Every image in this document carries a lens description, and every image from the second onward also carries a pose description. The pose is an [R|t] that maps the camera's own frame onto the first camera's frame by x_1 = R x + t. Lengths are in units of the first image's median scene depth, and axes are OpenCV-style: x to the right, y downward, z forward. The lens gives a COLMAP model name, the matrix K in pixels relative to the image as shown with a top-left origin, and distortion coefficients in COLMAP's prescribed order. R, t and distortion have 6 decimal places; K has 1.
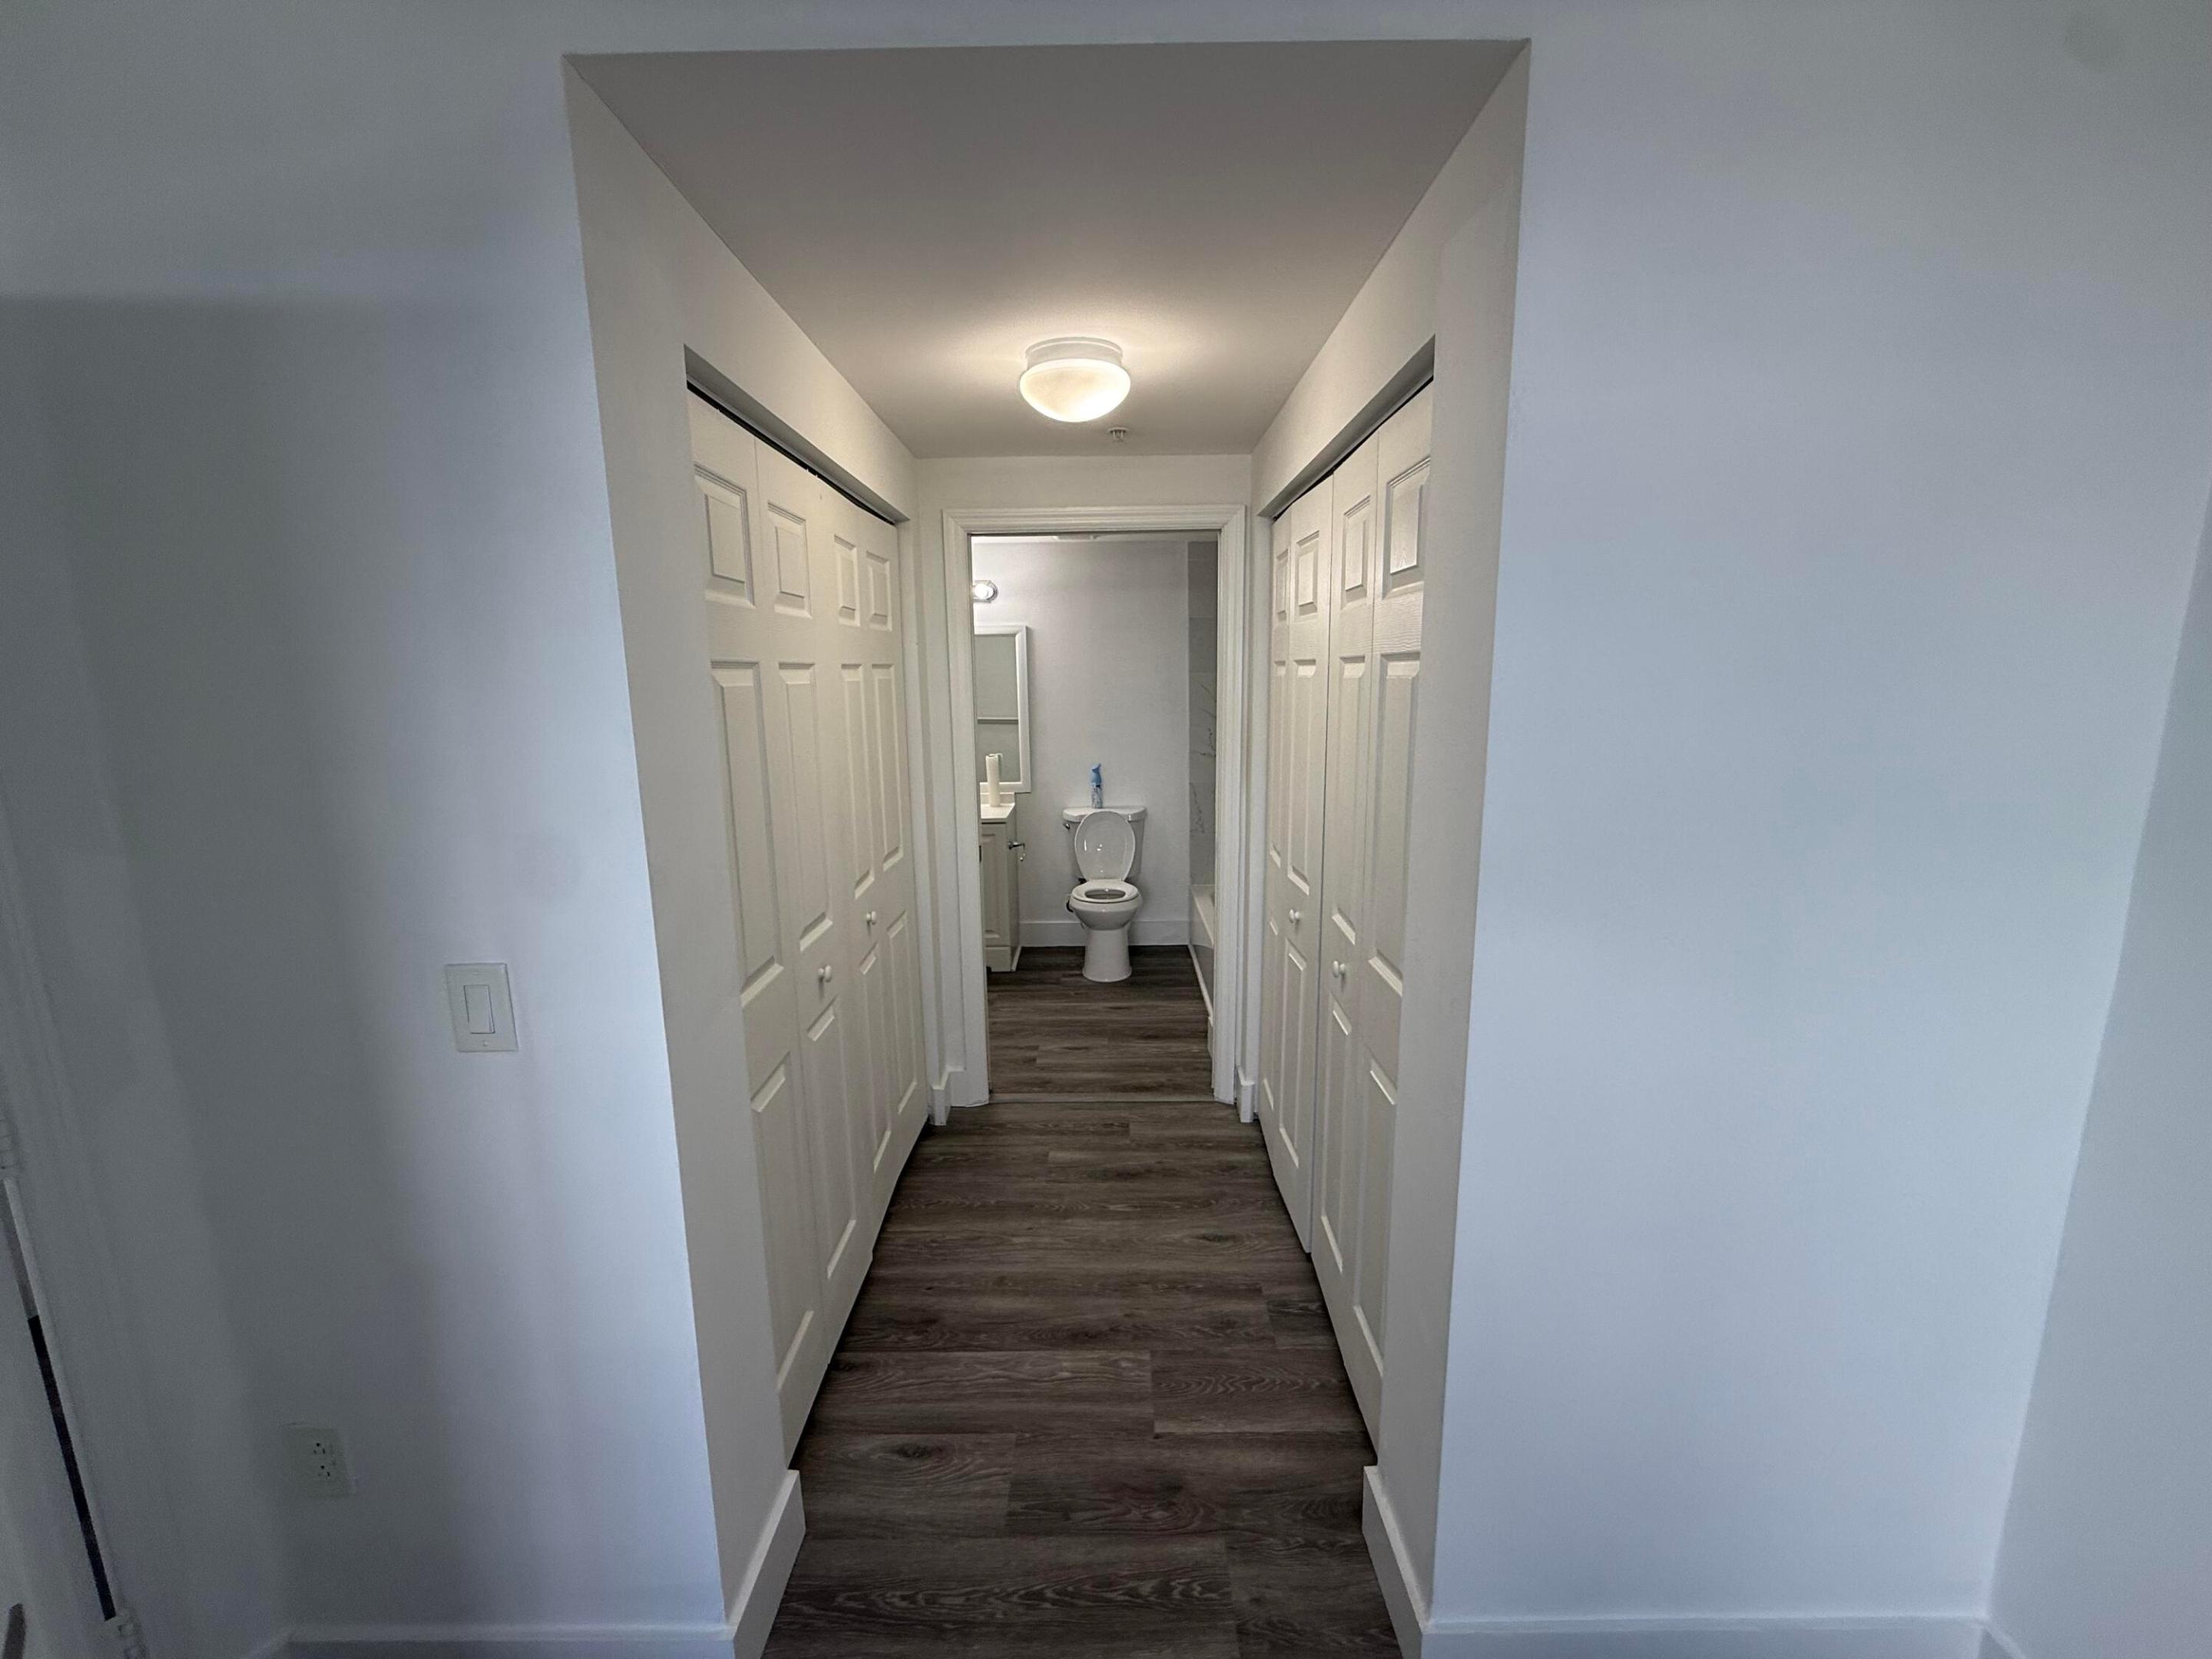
lens RADIAL K [[881.8, 0, 1104.1], [0, 881.8, 831.8], [0, 0, 1]] dist [0.001091, 0.000092]
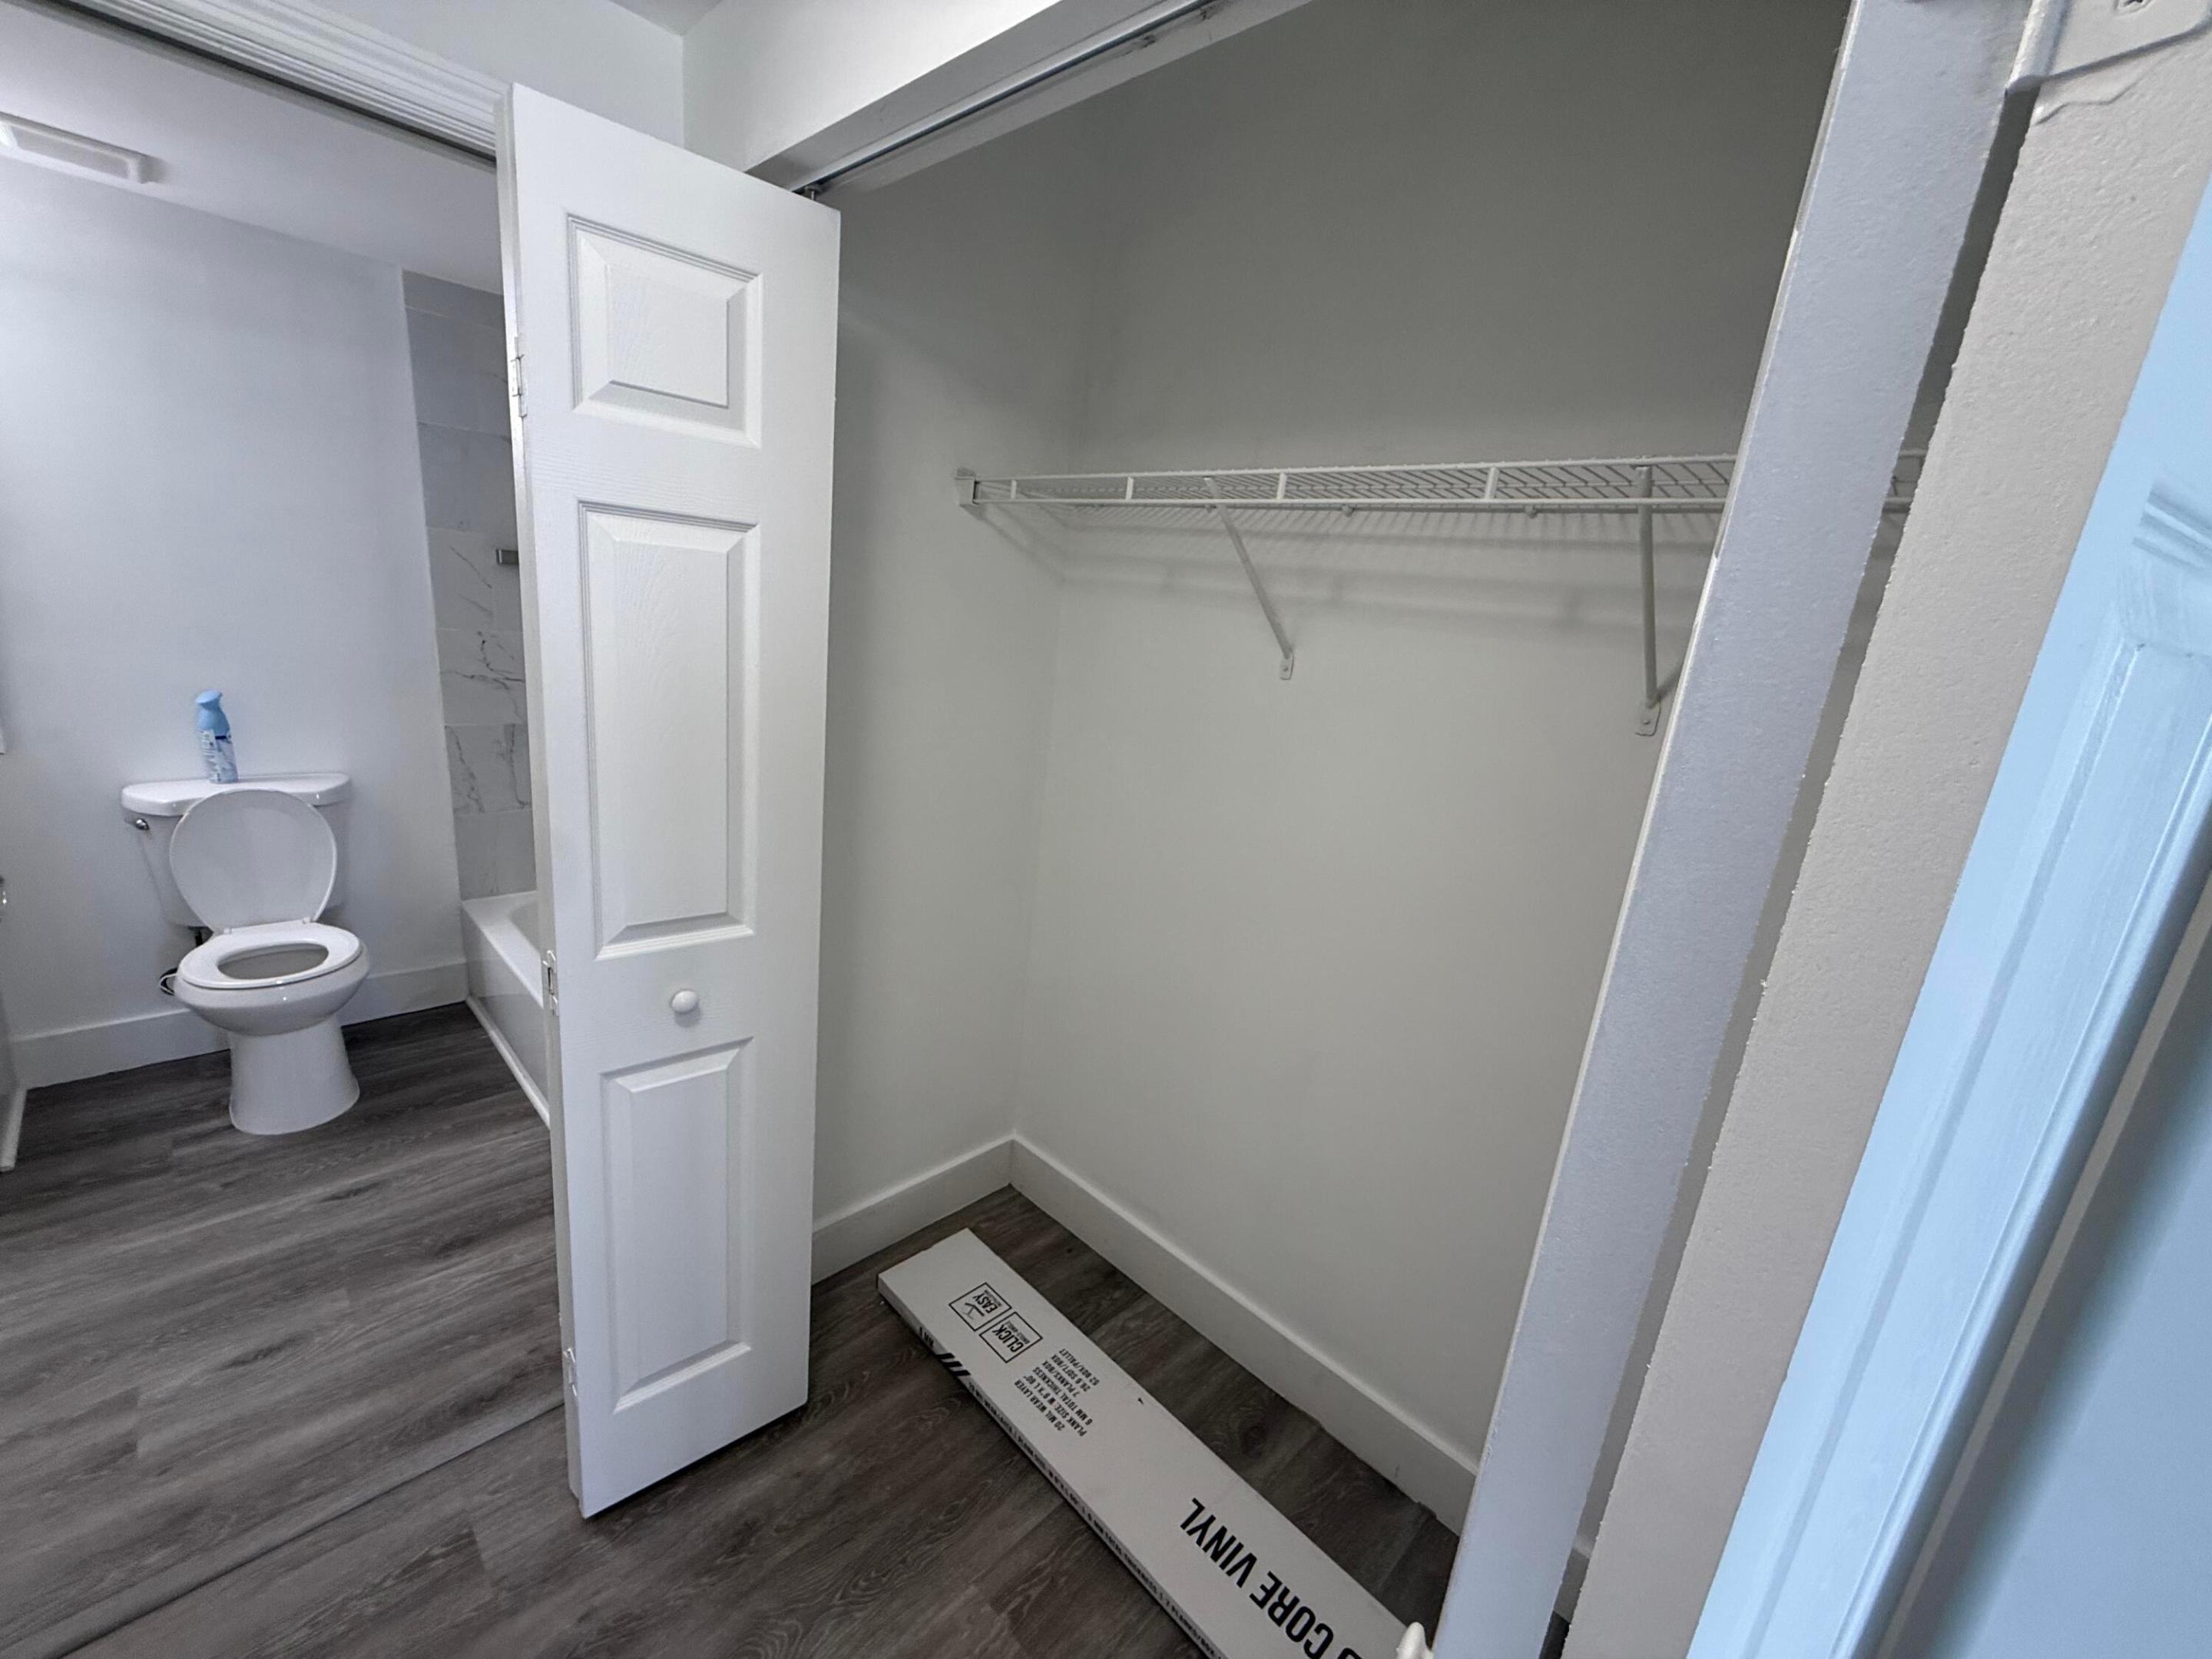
lens RADIAL K [[881.8, 0, 1104.1], [0, 881.8, 831.8], [0, 0, 1]] dist [0.001091, 0.000092]
pose [[0.689027, -0.095401, 0.718429, -0.031799], [0.017212, 0.993173, 0.115377, -0.058950], [-0.724531, -0.067132, 0.685965, 0.370841]]
